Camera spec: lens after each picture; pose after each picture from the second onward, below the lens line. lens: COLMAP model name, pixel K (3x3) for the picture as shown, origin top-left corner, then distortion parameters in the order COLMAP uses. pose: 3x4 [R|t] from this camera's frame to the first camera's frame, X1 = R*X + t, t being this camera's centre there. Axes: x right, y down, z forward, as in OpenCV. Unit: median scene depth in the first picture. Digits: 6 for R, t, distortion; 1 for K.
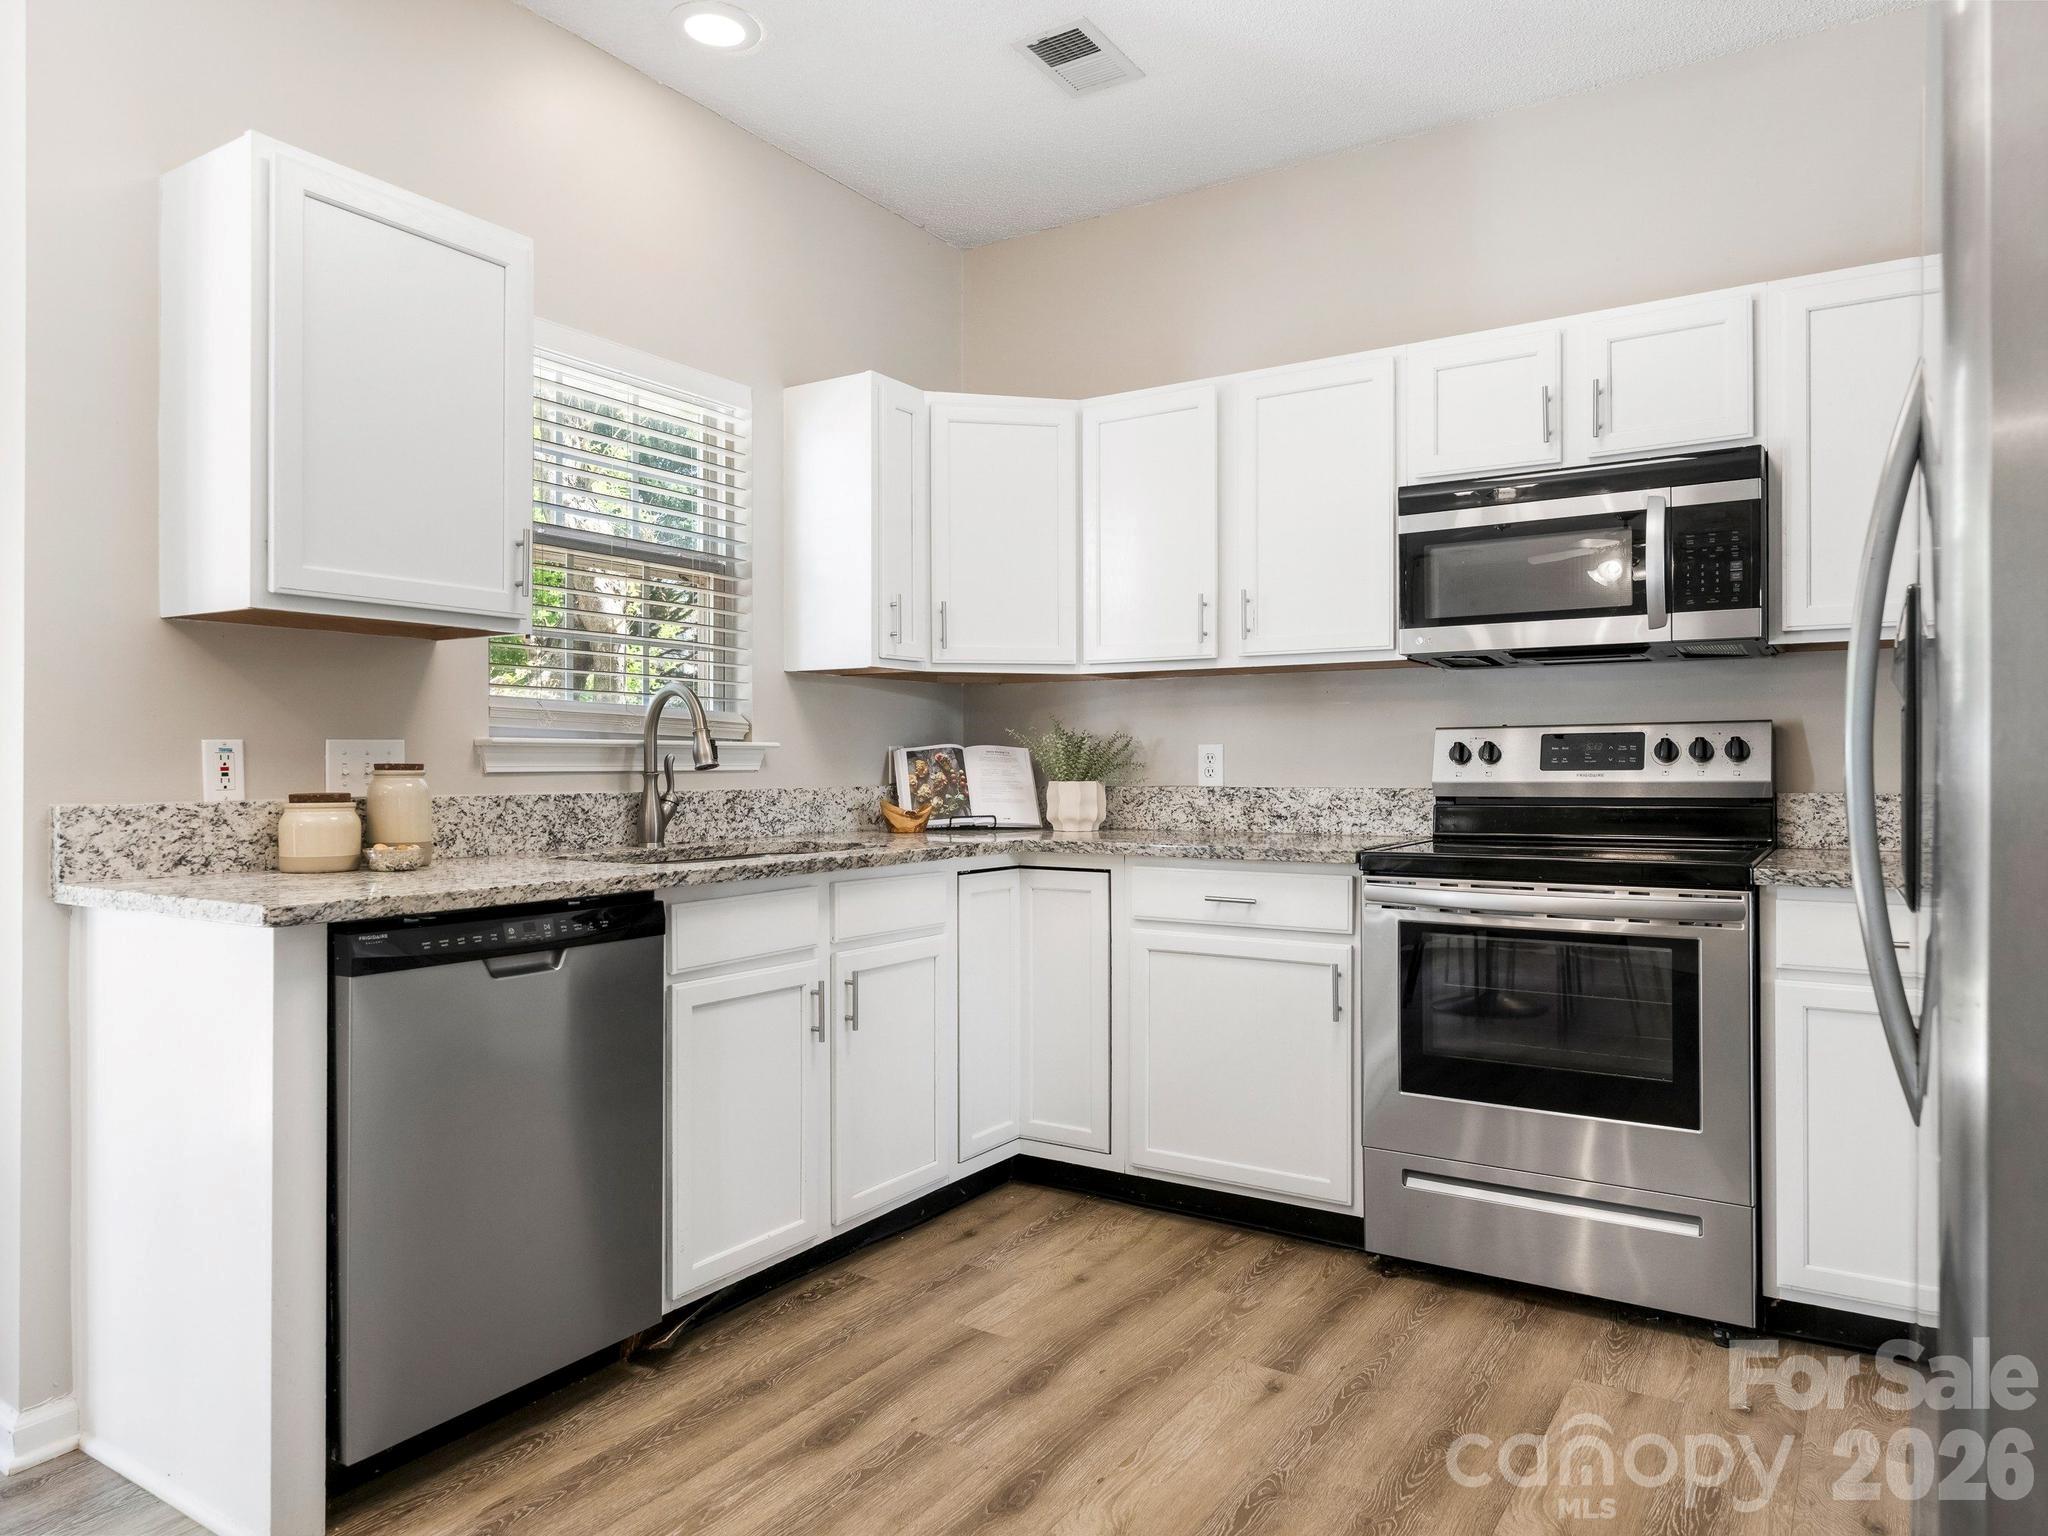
lens RADIAL K [[1353.1, 0, 1032.7], [0, 1353.1, 761.5], [0, 0, 1]] dist [0.005641, 0.000484]
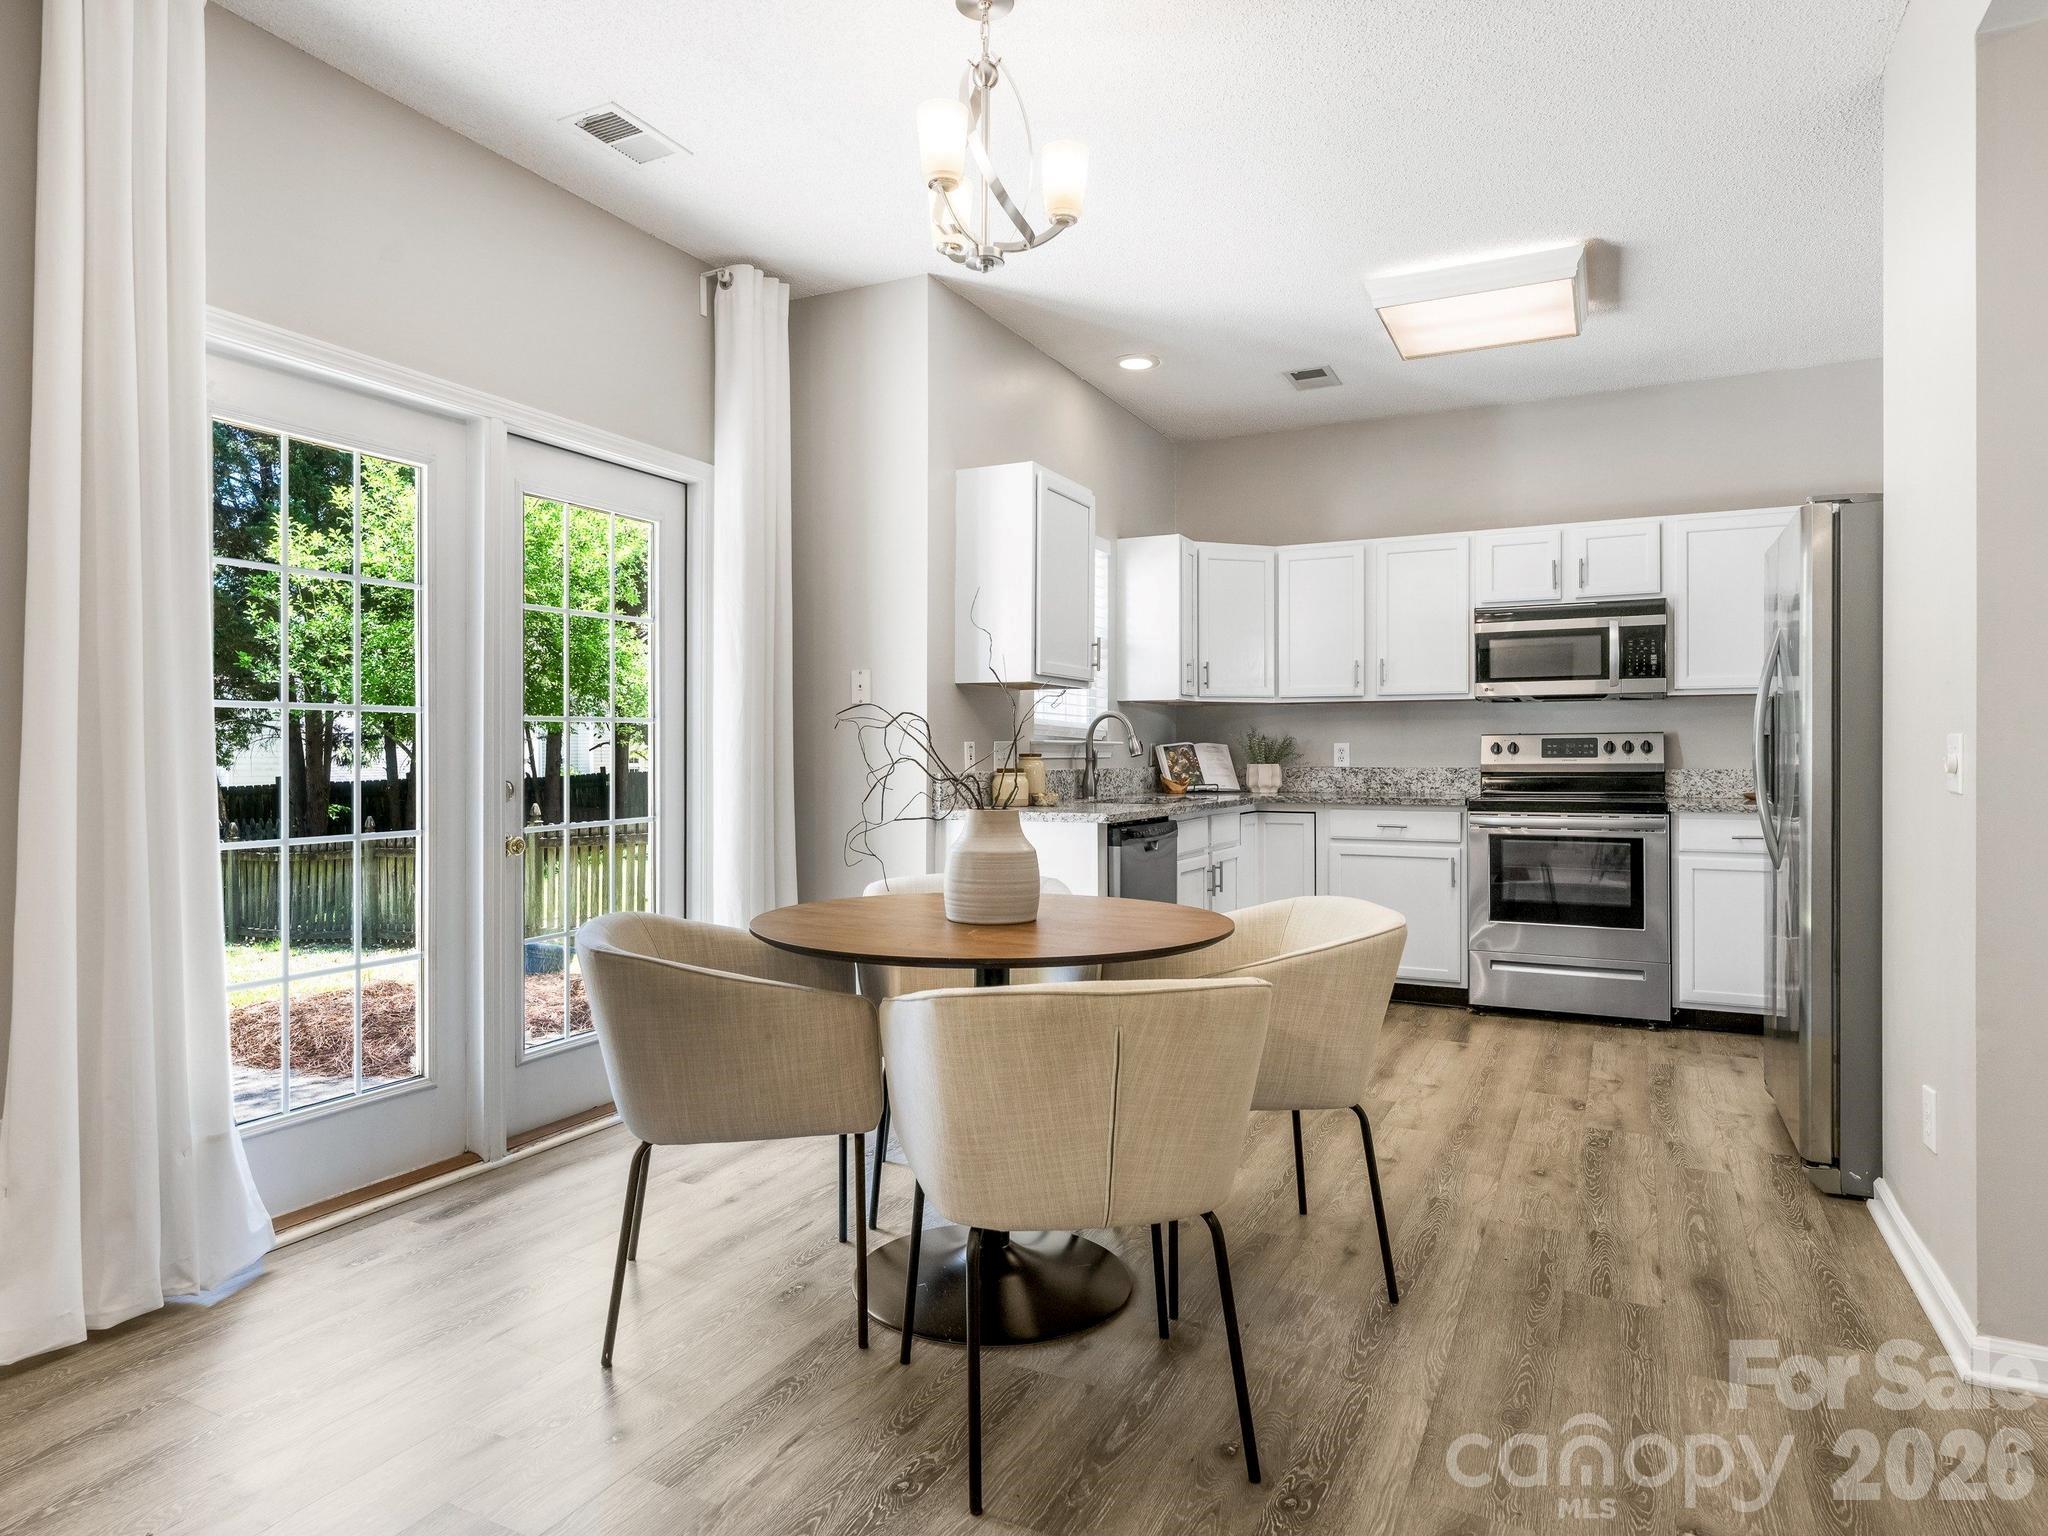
lens RADIAL K [[1196.1, 0, 1030.6], [0, 1196.1, 750.3], [0, 0, 1]] dist [-0.000635, 0.003058]
pose [[0.994014, 0.002184, 0.109233, -0.531700], [-0.001851, 0.999993, -0.003144, 0.002990], [-0.109239, 0.002923, 0.994011, -0.597823]]
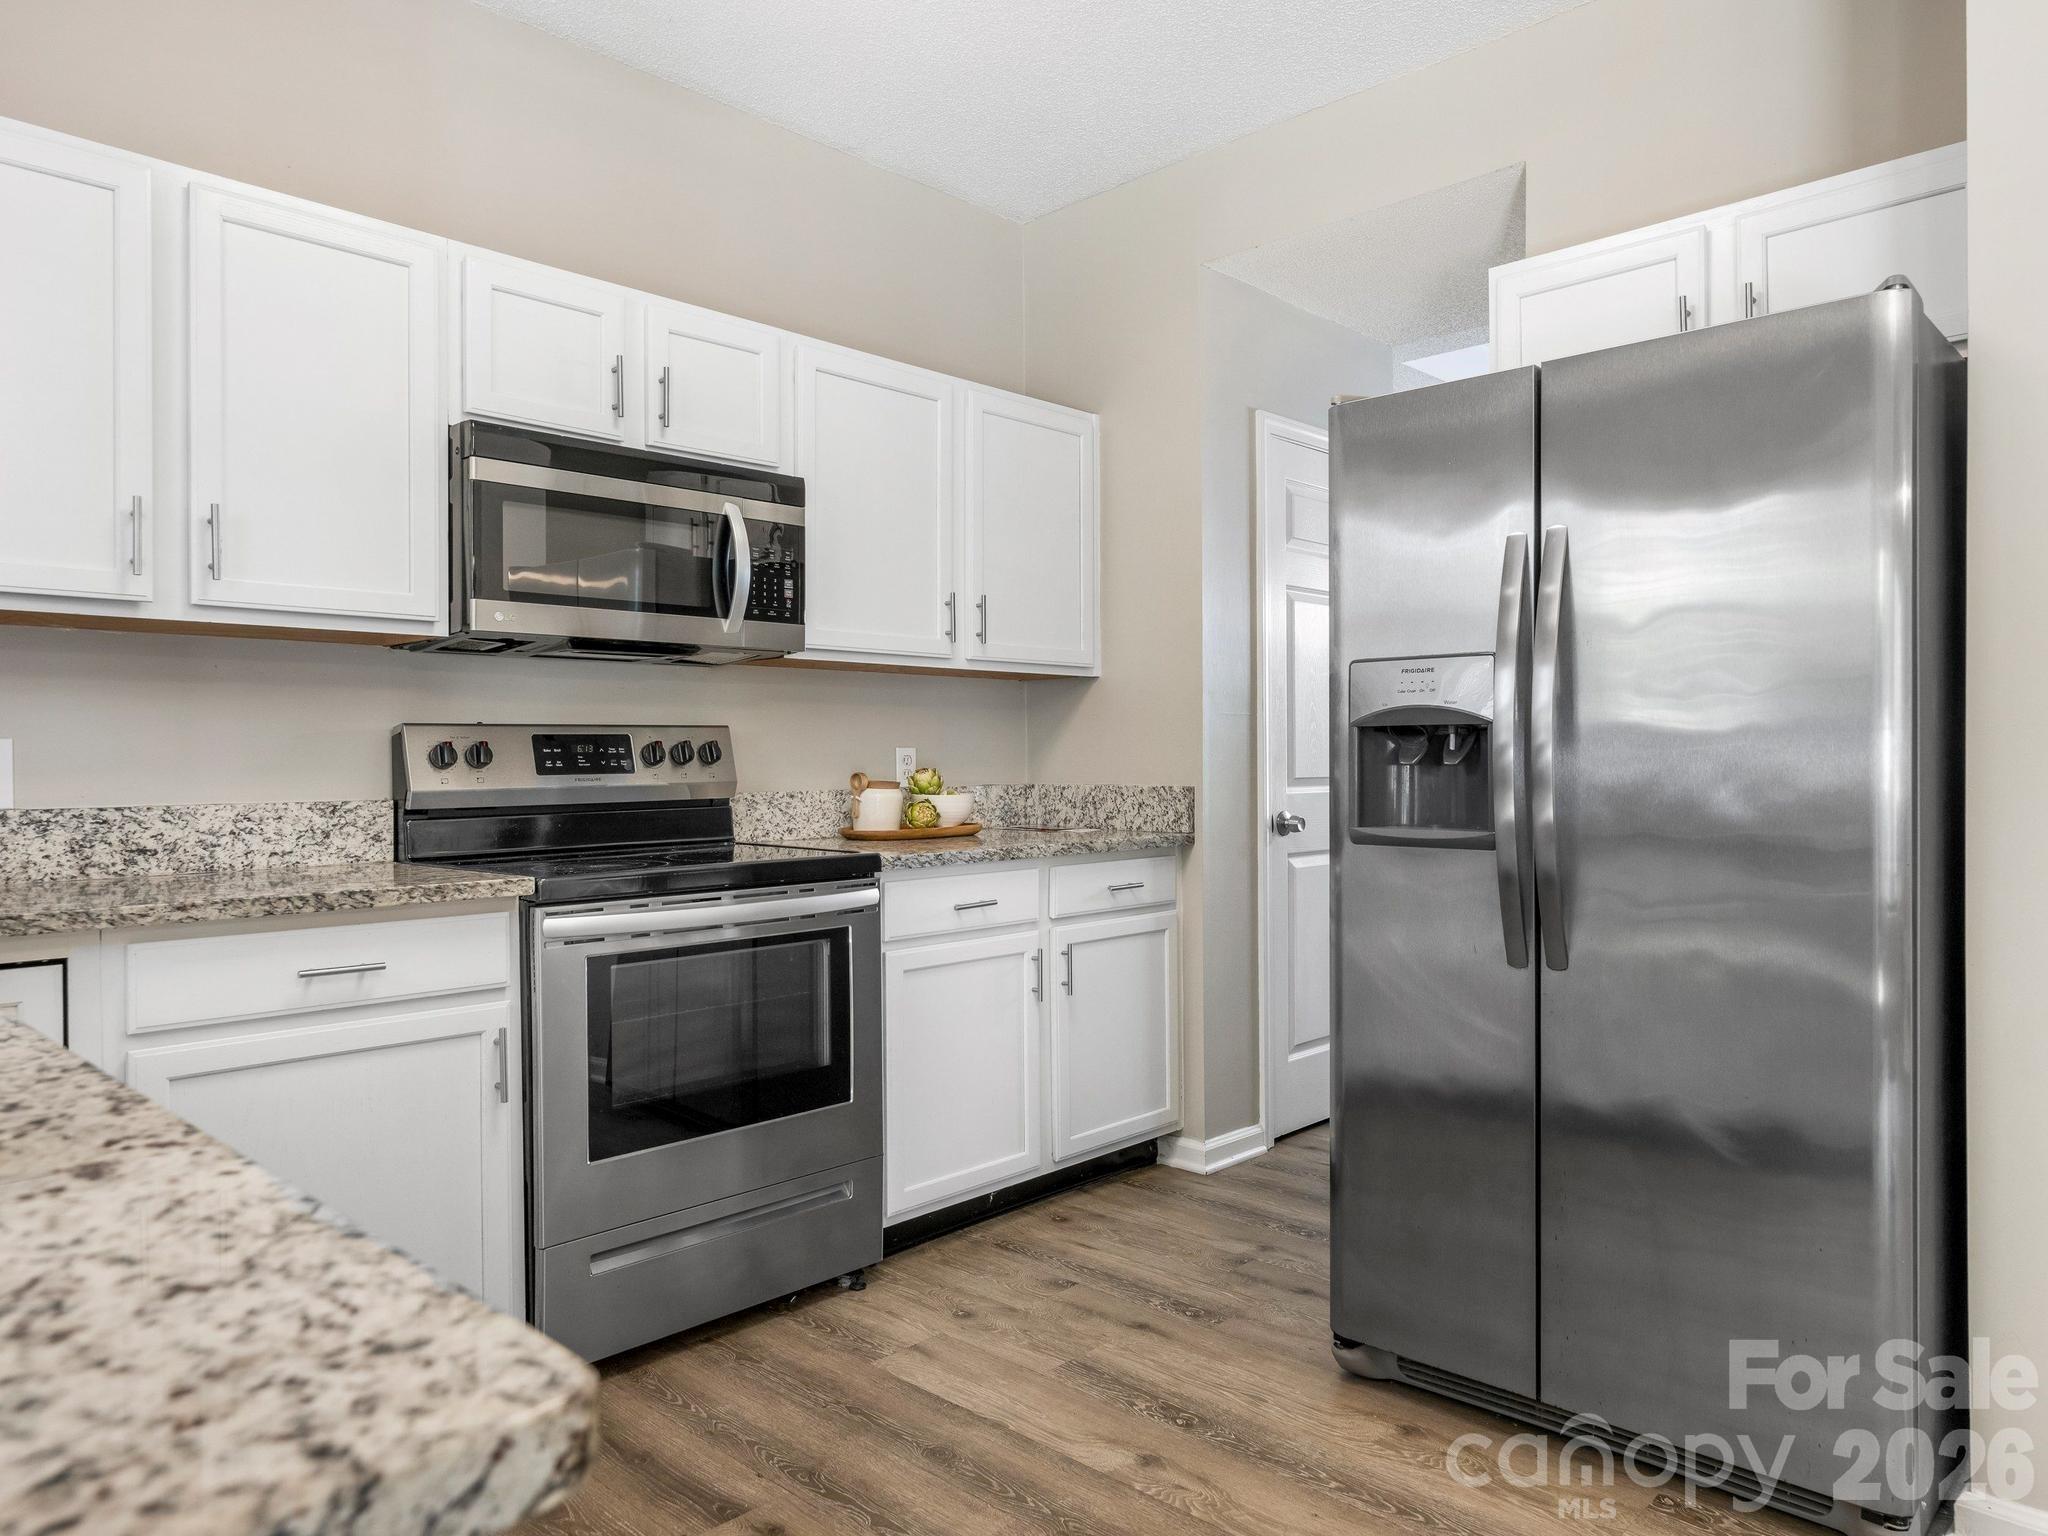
lens RADIAL K [[1353.1, 0, 1032.9], [0, 1353.1, 763.3], [0, 0, 1]] dist [0.005641, 0.000484]
pose [[0.190256, -0.000747, 0.981734, -0.449641], [0.006463, 0.999979, -0.000492, 0.001368], [-0.981713, 0.006439, 0.190257, 0.525613]]
